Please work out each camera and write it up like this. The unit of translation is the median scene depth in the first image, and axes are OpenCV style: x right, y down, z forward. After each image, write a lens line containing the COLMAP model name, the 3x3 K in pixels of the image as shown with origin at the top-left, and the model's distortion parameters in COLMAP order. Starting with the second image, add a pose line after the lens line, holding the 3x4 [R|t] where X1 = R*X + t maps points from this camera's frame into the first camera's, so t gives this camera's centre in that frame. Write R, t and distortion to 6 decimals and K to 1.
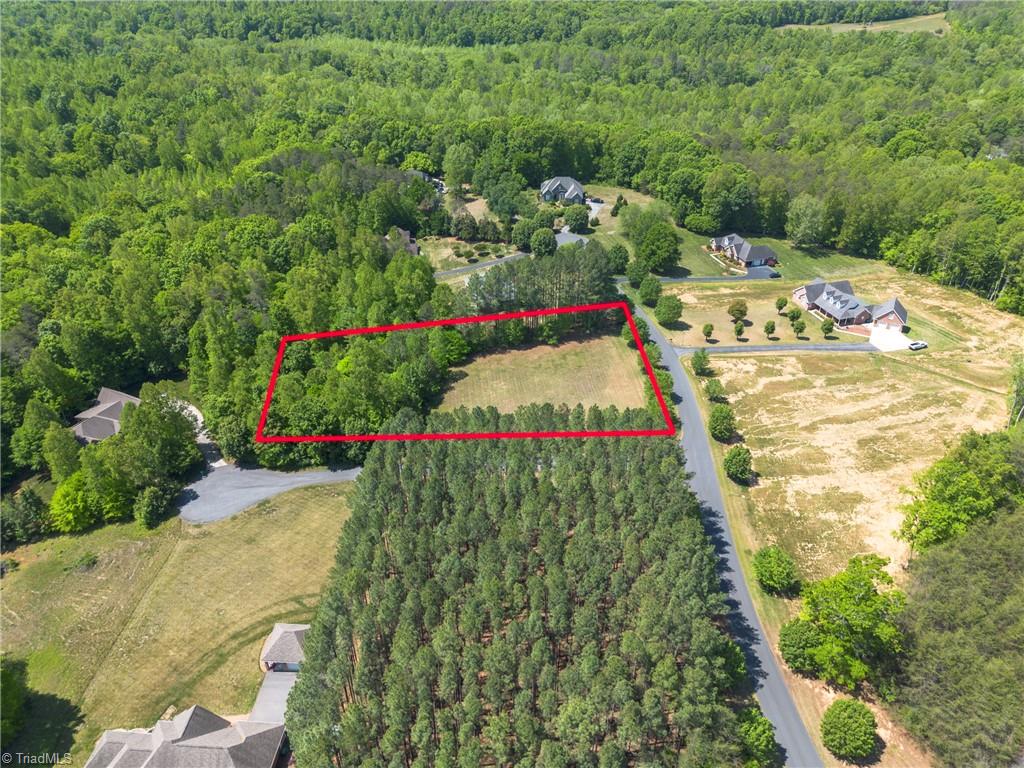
lens RADIAL K [[720.1, 0, 513.5], [0, 720.1, 392.9], [0, 0, 1]] dist [0.066316, -0.057124]
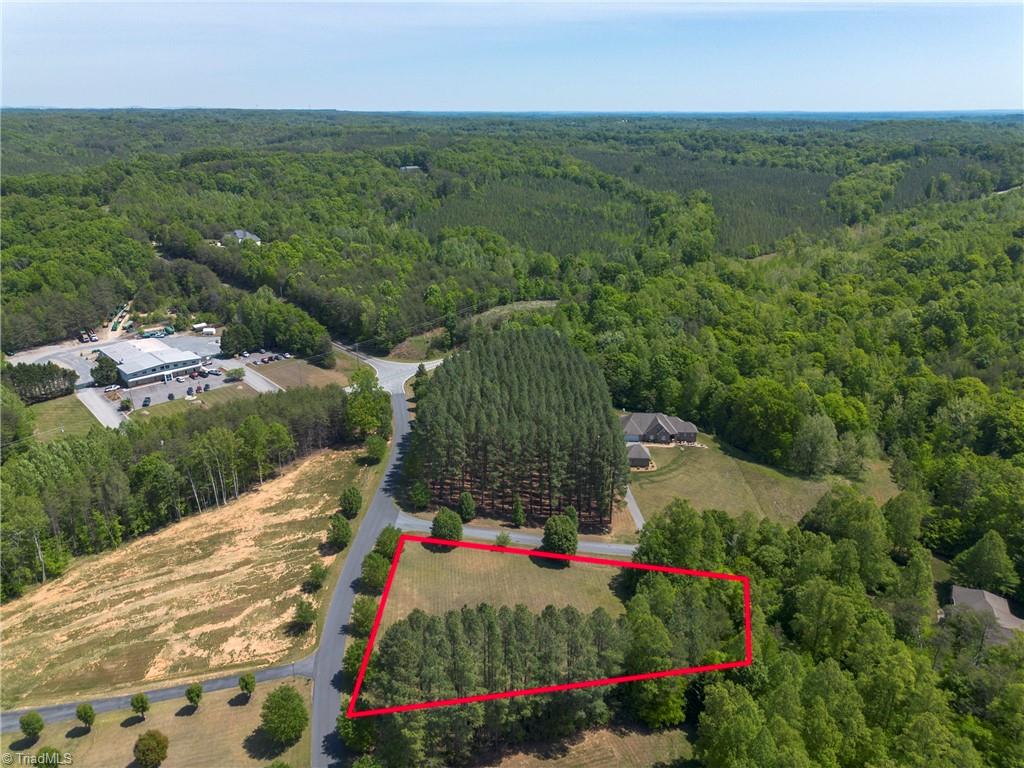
lens RADIAL K [[726.9, 0, 512.7], [0, 726.9, 381.6], [0, 0, 1]] dist [0.068103, -0.059855]
pose [[-0.999599, 0.012320, -0.025489, 0.038723], [-0.013581, 0.581310, 0.813569, -0.739732], [0.024840, 0.813589, -0.580910, 1.090071]]
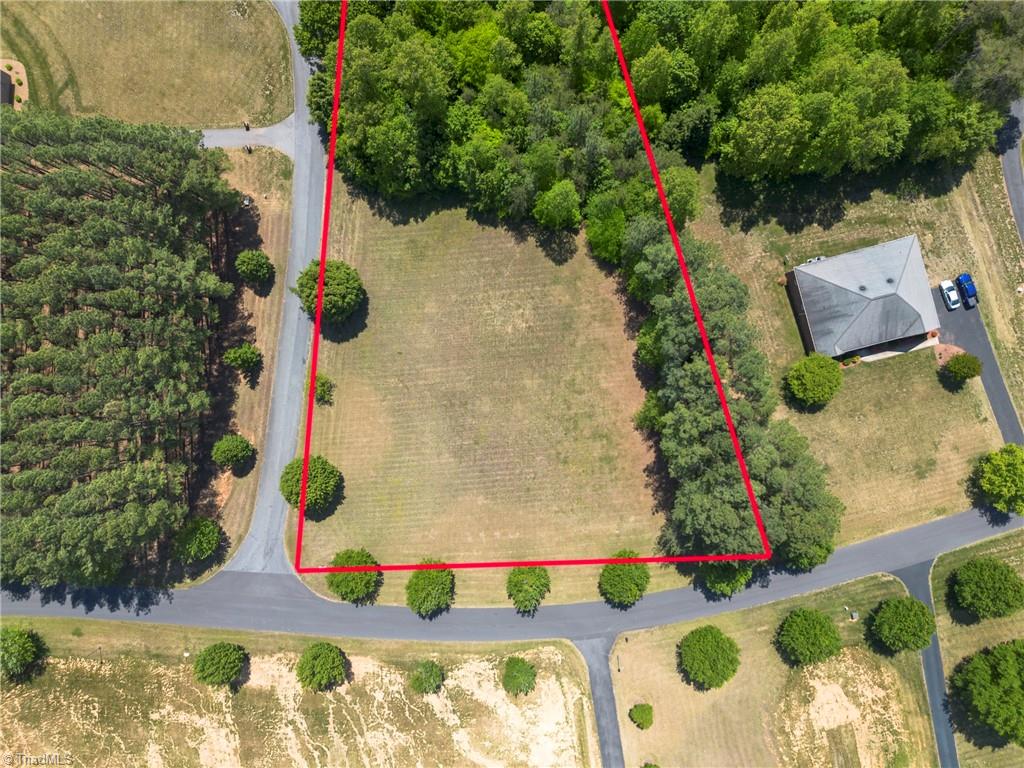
lens RADIAL K [[726.9, 0, 512.7], [0, 726.9, 381.6], [0, 0, 1]] dist [0.068103, -0.059855]
pose [[-0.008588, 0.999779, 0.019202, 0.017331], [-0.549477, -0.020762, 0.835251, -0.440135], [0.835465, -0.003378, 0.549534, 0.585623]]
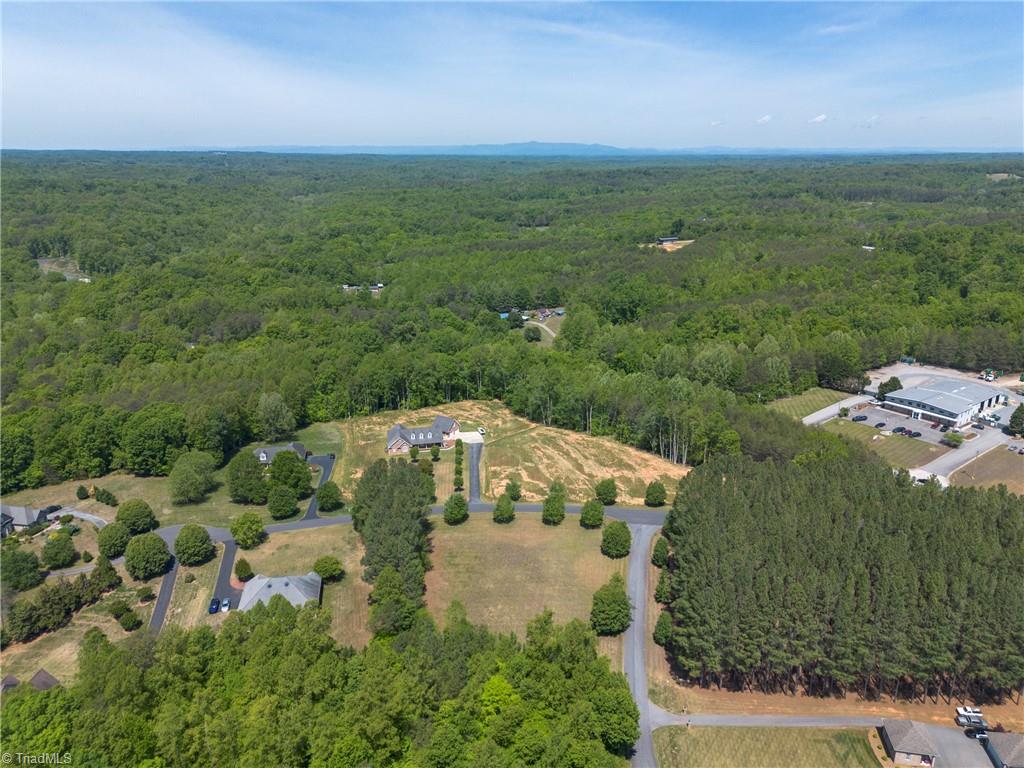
lens RADIAL K [[726.9, 0, 512.0], [0, 726.9, 384.0], [0, 0, 1]] dist [0.076653, -0.060713]
pose [[0.103706, -0.297791, 0.948981, -0.712253], [0.557789, 0.807375, 0.192399, -0.357502], [-0.823478, 0.509379, 0.249835, 0.524678]]
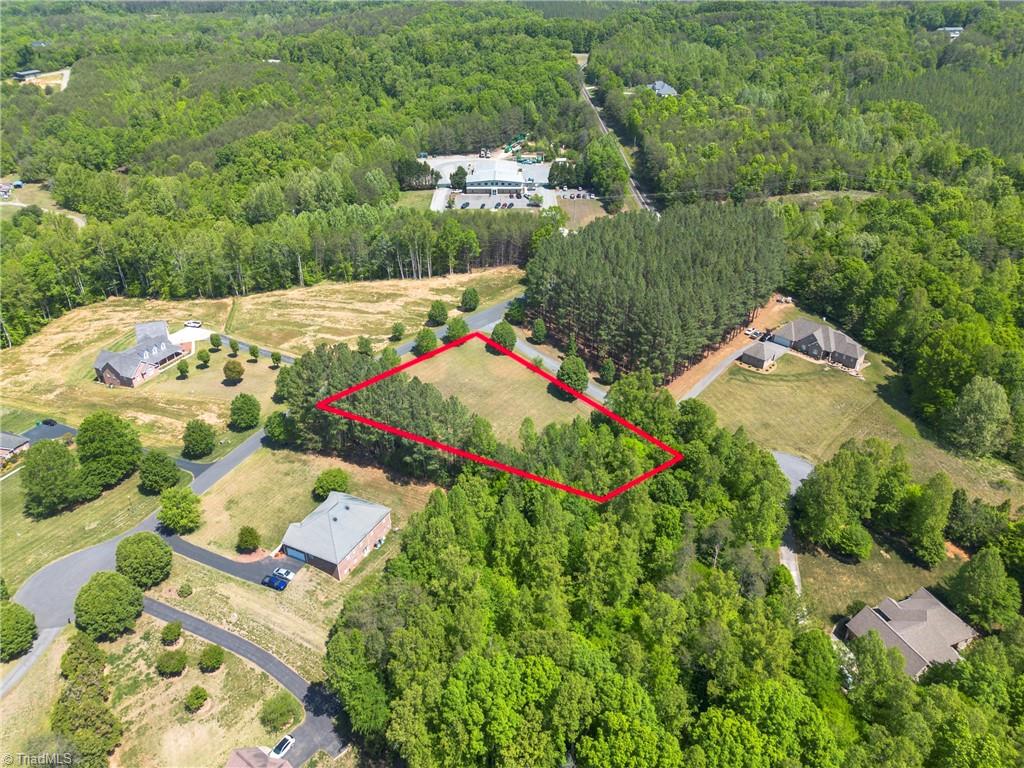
lens RADIAL K [[720.1, 0, 513.5], [0, 720.1, 392.9], [0, 0, 1]] dist [0.066316, -0.057124]
pose [[-0.745686, -0.340088, 0.572968, -0.511624], [0.374573, 0.497212, 0.782608, -0.696379], [-0.551042, 0.798198, -0.243376, 1.035101]]
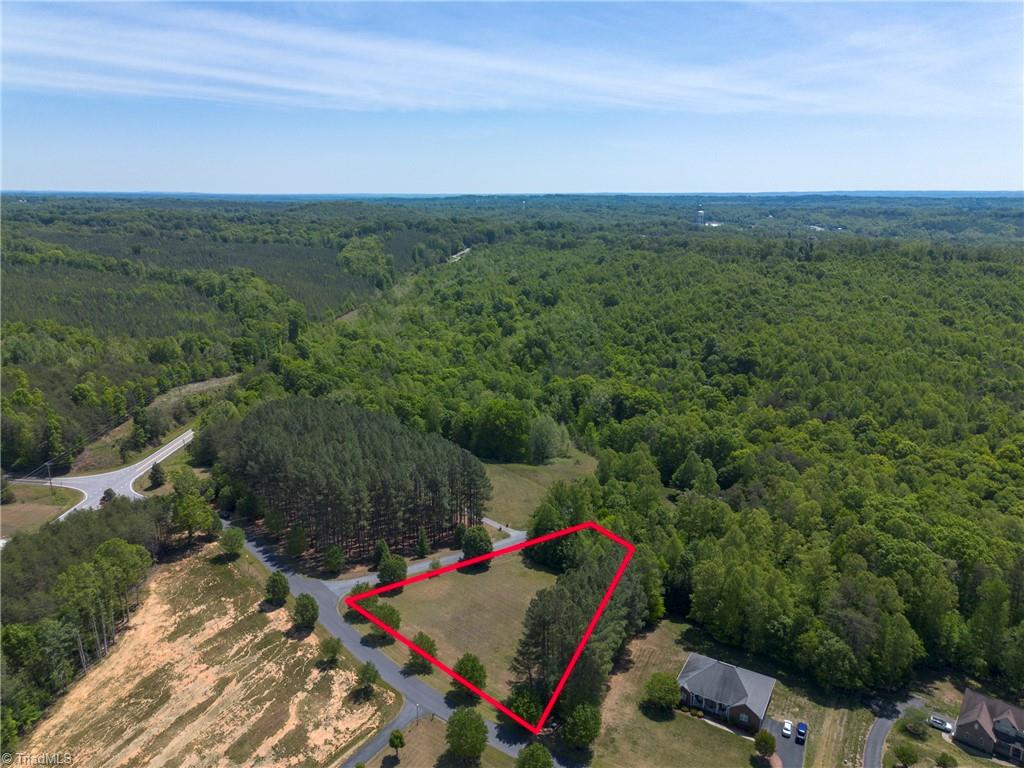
lens RADIAL K [[726.9, 0, 512.7], [0, 726.9, 381.6], [0, 0, 1]] dist [0.068103, -0.059855]
pose [[-0.714235, 0.177665, -0.676981, 0.550228], [-0.392120, 0.699621, 0.597304, -0.708879], [0.579750, 0.692074, -0.430028, 1.045636]]
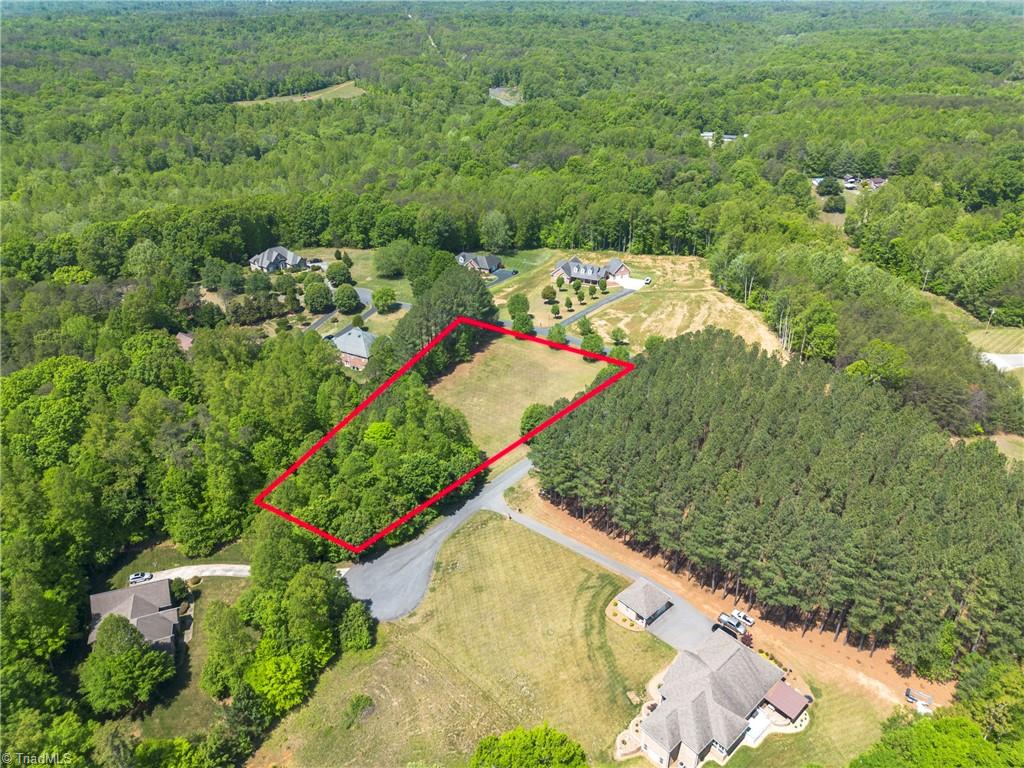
lens RADIAL K [[726.9, 0, 512.7], [0, 726.9, 381.6], [0, 0, 1]] dist [0.068103, -0.059855]
pose [[0.688584, -0.344380, 0.638165, -0.594477], [0.410481, 0.910580, 0.048476, -0.059466], [-0.597794, 0.228575, 0.768372, 0.087870]]
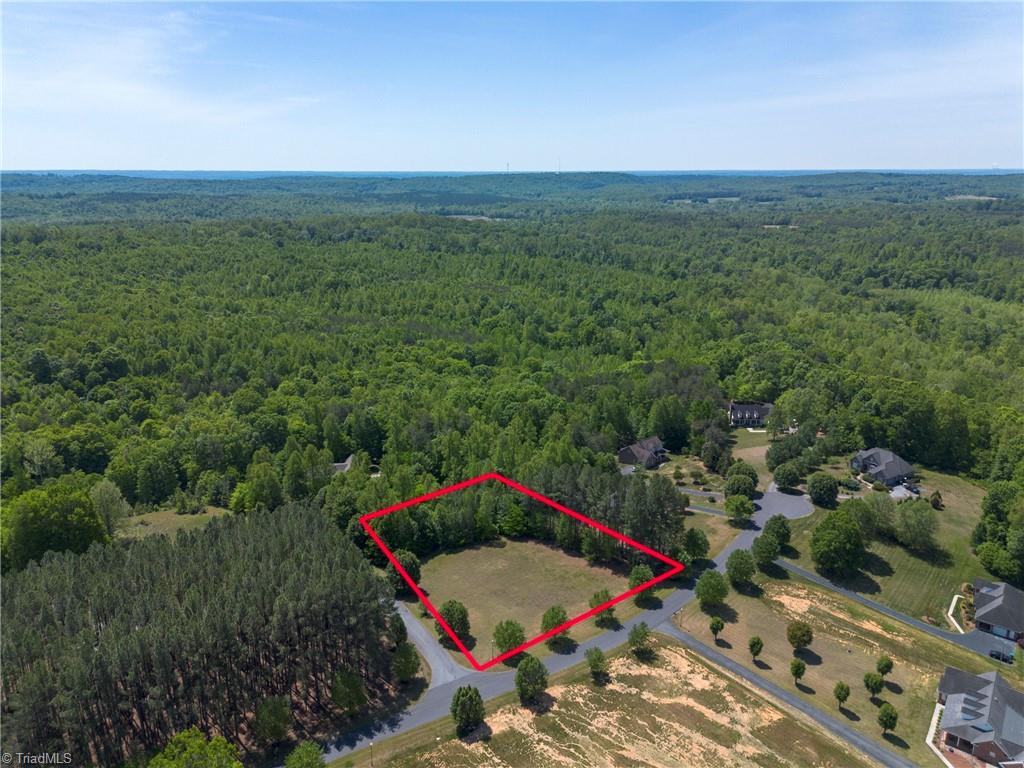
lens RADIAL K [[724.6, 0, 512.9], [0, 724.6, 387.2], [0, 0, 1]] dist [0.068918, -0.061498]
pose [[0.580082, 0.233079, -0.780499, 0.659975], [-0.456259, 0.886740, -0.074295, -0.146534], [0.674783, 0.399207, 0.620726, 0.220006]]
